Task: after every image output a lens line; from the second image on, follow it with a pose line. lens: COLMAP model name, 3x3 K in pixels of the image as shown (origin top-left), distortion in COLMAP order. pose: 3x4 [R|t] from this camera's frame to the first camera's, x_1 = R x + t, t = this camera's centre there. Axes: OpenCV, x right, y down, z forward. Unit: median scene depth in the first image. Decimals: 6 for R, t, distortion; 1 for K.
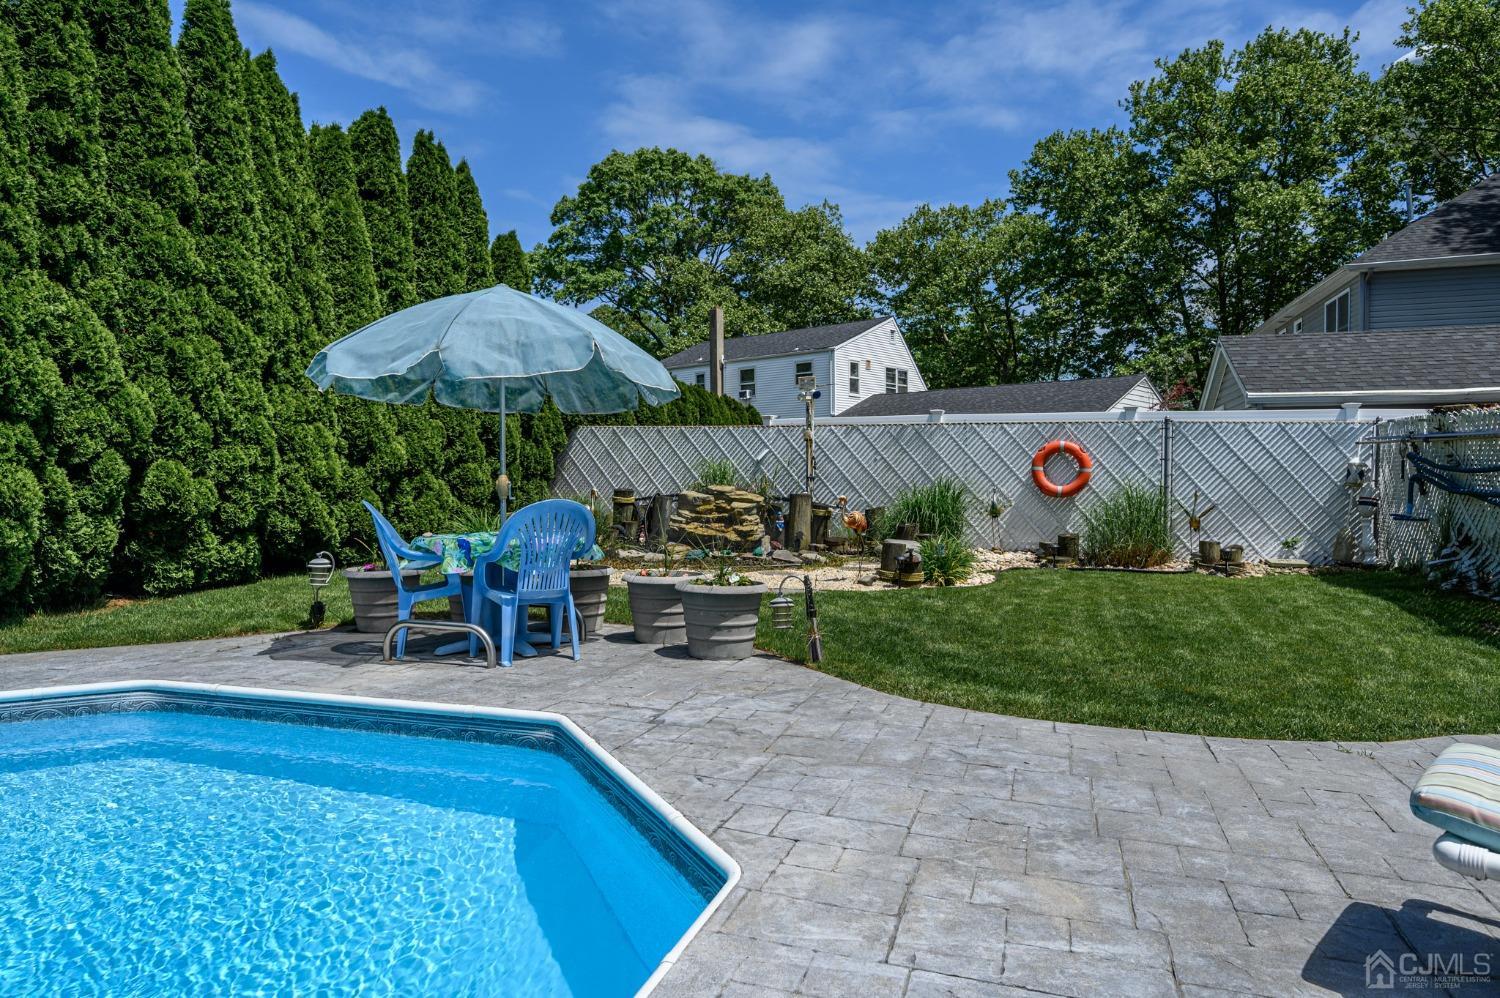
lens RADIAL K [[946.2, 0, 738.5], [0, 946.2, 495.3], [0, 0, 1]] dist [0.001254, 0.003227]
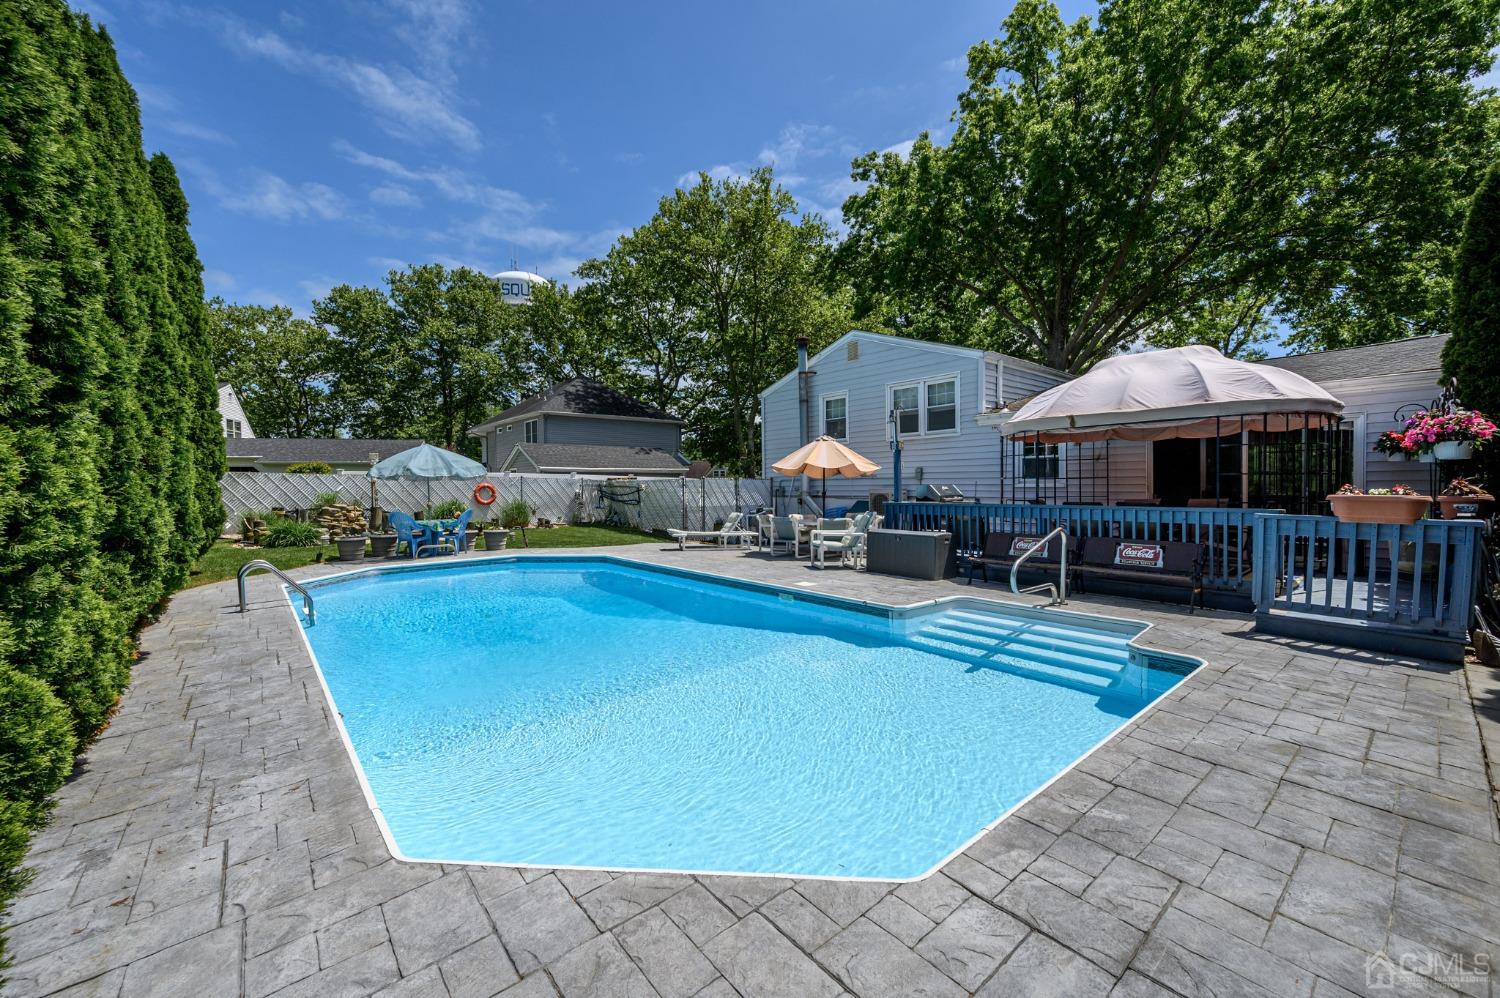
lens RADIAL K [[586.3, 0, 739.9], [0, 586.3, 493.4], [0, 0, 1]] dist [-0.001087, 0.000110]
pose [[0.530196, -0.011889, 0.847792, -0.325573], [0.022620, 0.999744, -0.000126, -0.006495], [-0.847573, 0.019244, 0.530329, -0.230283]]
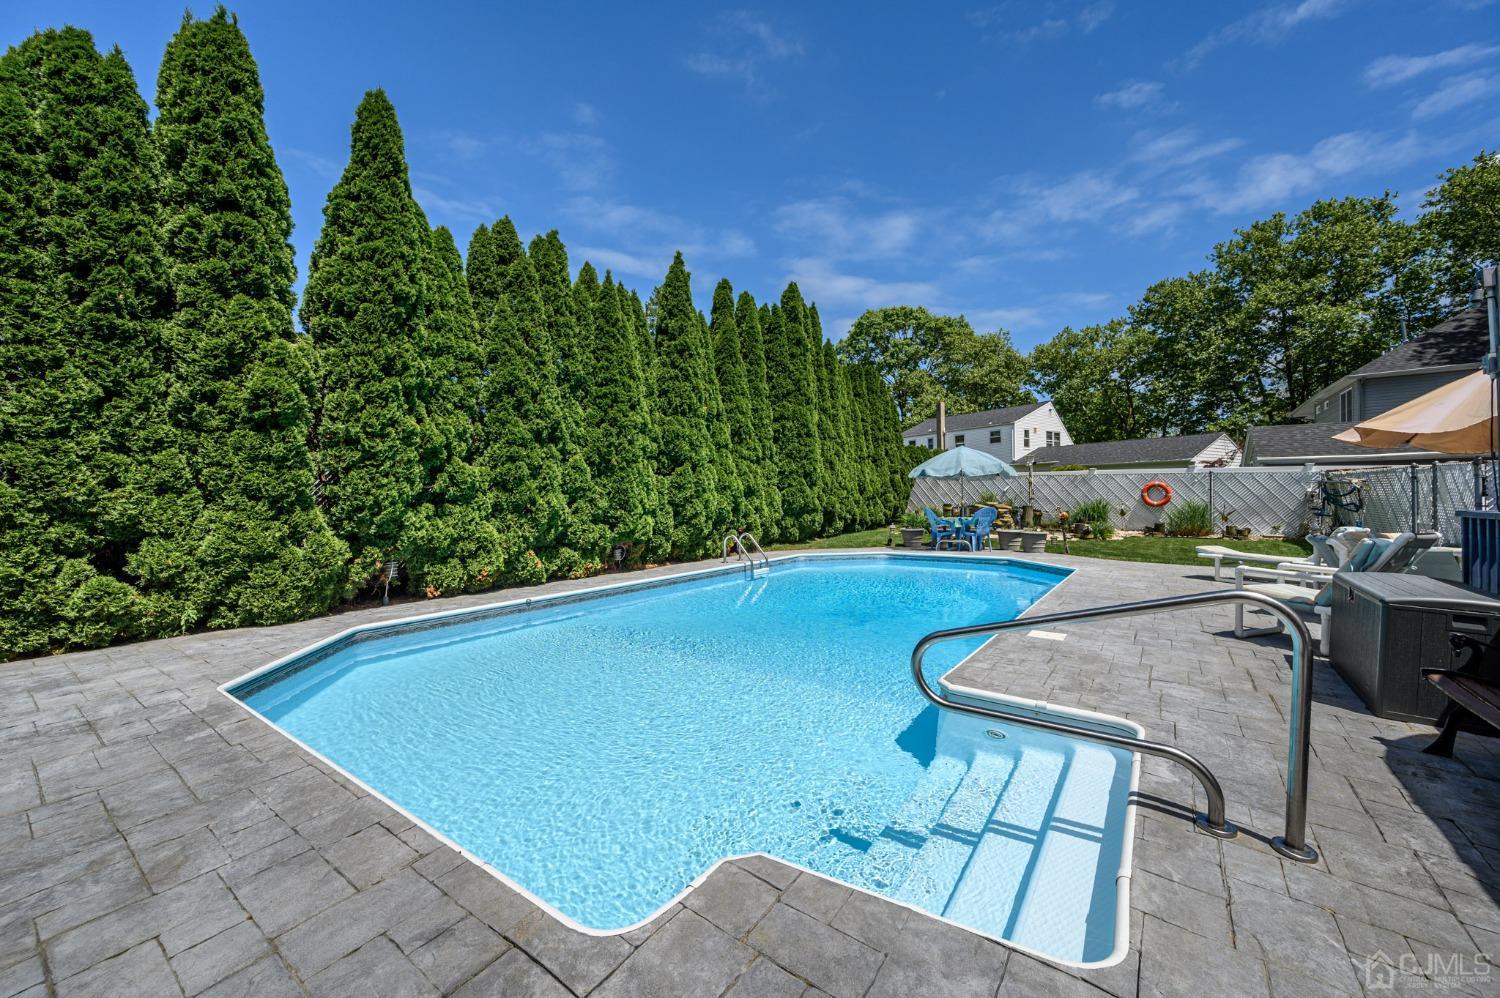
lens RADIAL K [[586.3, 0, 741.1], [0, 586.3, 495.5], [0, 0, 1]] dist [-0.001087, 0.000110]
pose [[0.952629, -0.008076, -0.304029, -0.086085], [0.002386, 0.999815, -0.019084, -0.000171], [0.304127, 0.017455, 0.952472, -0.306350]]
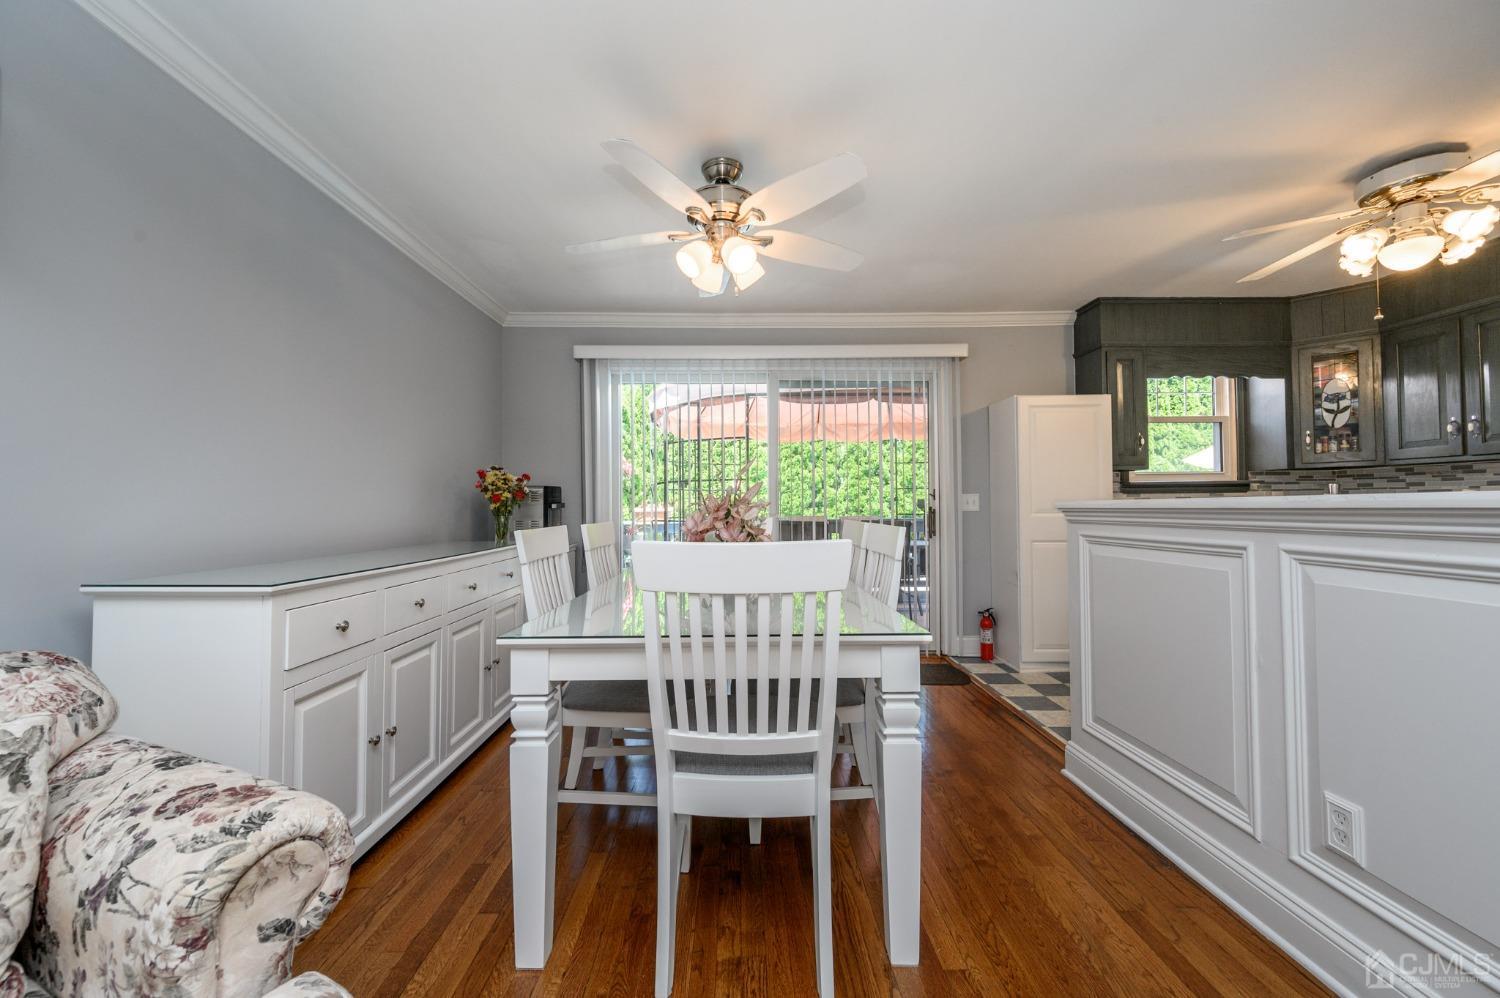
lens RADIAL K [[586.3, 0, 745.1], [0, 586.3, 494.1], [0, 0, 1]] dist [-0.001087, 0.000110]
pose [[0.336910, -0.020833, -0.941306, 0.256594], [-0.010097, 0.999618, -0.025737, 0.001045], [0.941483, 0.018175, 0.336571, -0.371443]]
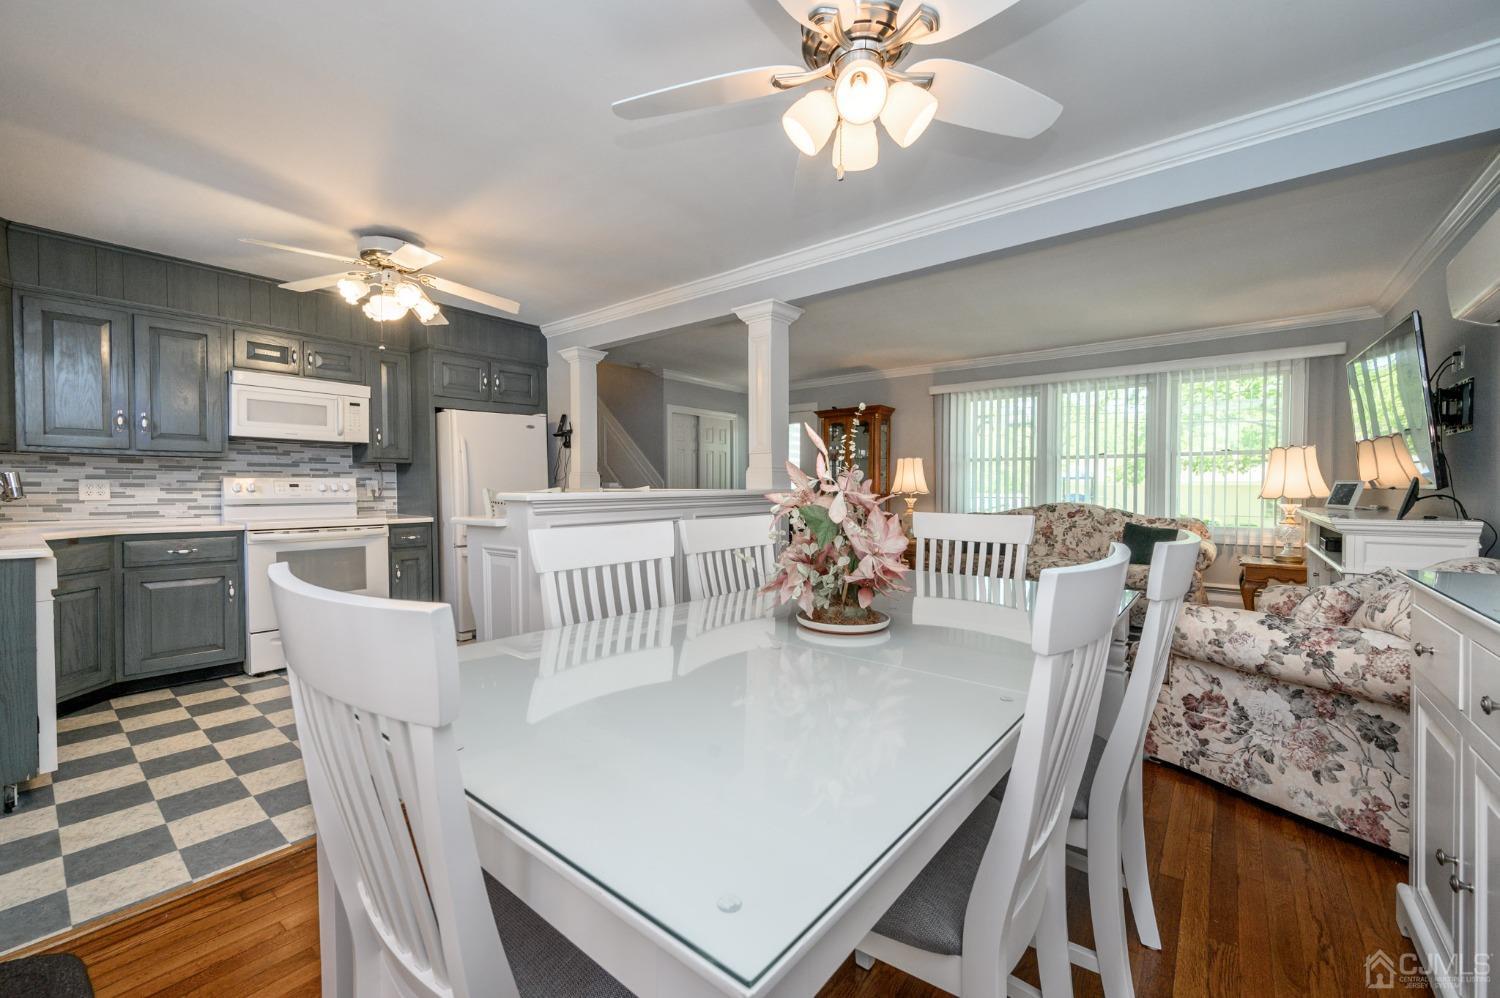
lens RADIAL K [[618.9, 0, 745.2], [0, 618.9, 503.9], [0, 0, 1]] dist [0.001606, -0.000572]
pose [[0.332867, -0.028258, 0.942550, 0.109498], [0.017517, 0.999564, 0.023781, -0.001086], [-0.942811, 0.008595, 0.333217, -0.355389]]
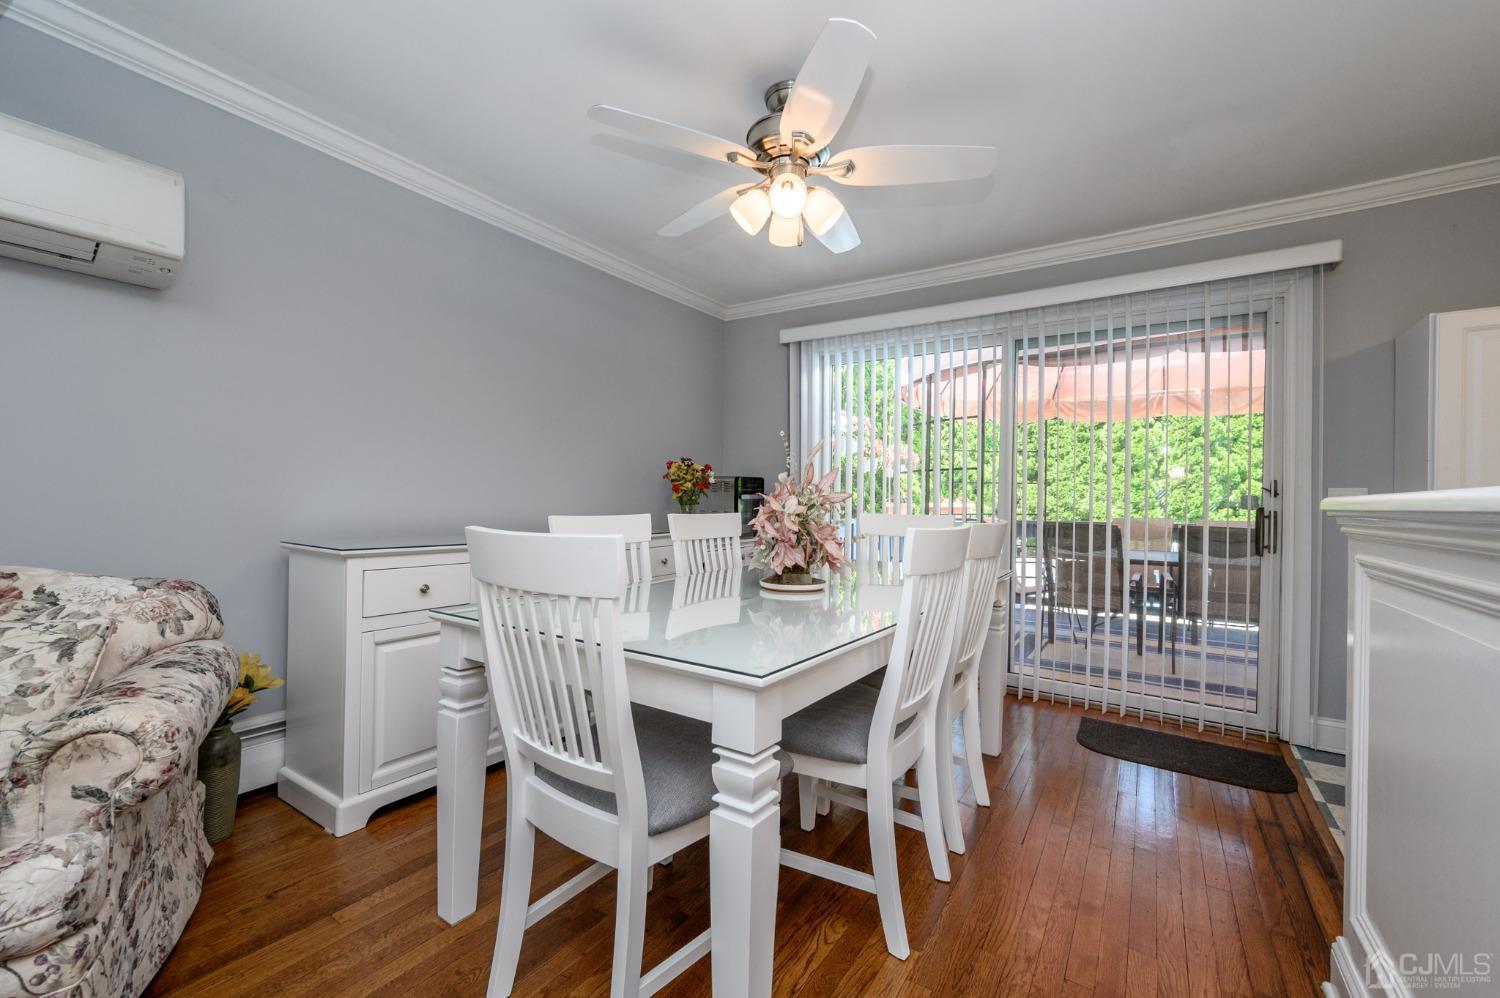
lens RADIAL K [[618.9, 0, 753.6], [0, 618.9, 503.0], [0, 0, 1]] dist [0.001606, -0.000572]
pose [[-0.246918, 0.001833, -0.969035, 0.250233], [-0.030871, 0.999476, 0.009757, 0.000752], [0.968545, 0.032325, -0.246732, -0.329122]]
